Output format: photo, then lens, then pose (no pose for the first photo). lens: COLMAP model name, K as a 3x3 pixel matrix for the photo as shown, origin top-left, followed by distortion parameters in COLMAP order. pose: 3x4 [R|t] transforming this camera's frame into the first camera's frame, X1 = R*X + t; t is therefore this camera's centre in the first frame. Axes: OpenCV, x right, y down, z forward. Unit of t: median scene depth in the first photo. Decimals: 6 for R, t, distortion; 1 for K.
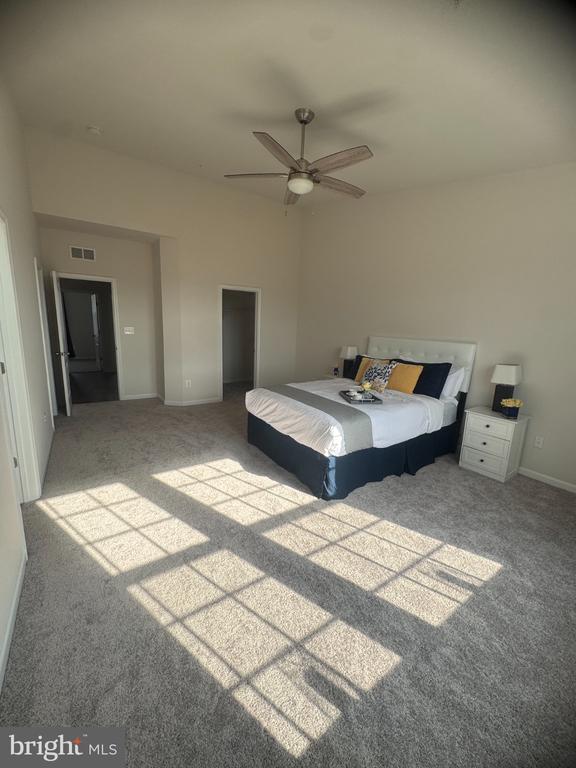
lens RADIAL K [[306.7, 0, 287.0], [0, 306.7, 385.7], [0, 0, 1]] dist [-0.008070, 0.001925]
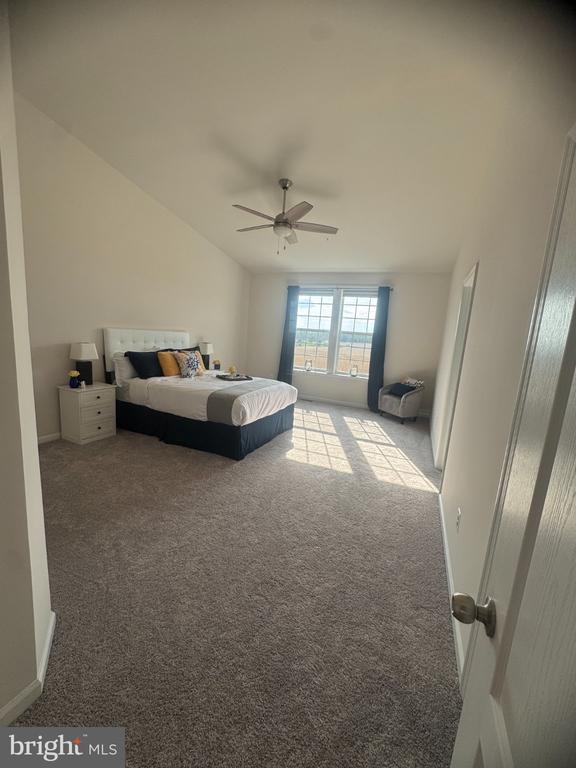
lens RADIAL K [[306.7, 0, 286.5], [0, 306.7, 383.3], [0, 0, 1]] dist [-0.008070, 0.001925]
pose [[-0.543693, -0.214374, 0.811445, -1.106863], [0.062427, 0.953821, 0.293816, -0.361609], [-0.836960, 0.210401, -0.505203, 1.632428]]
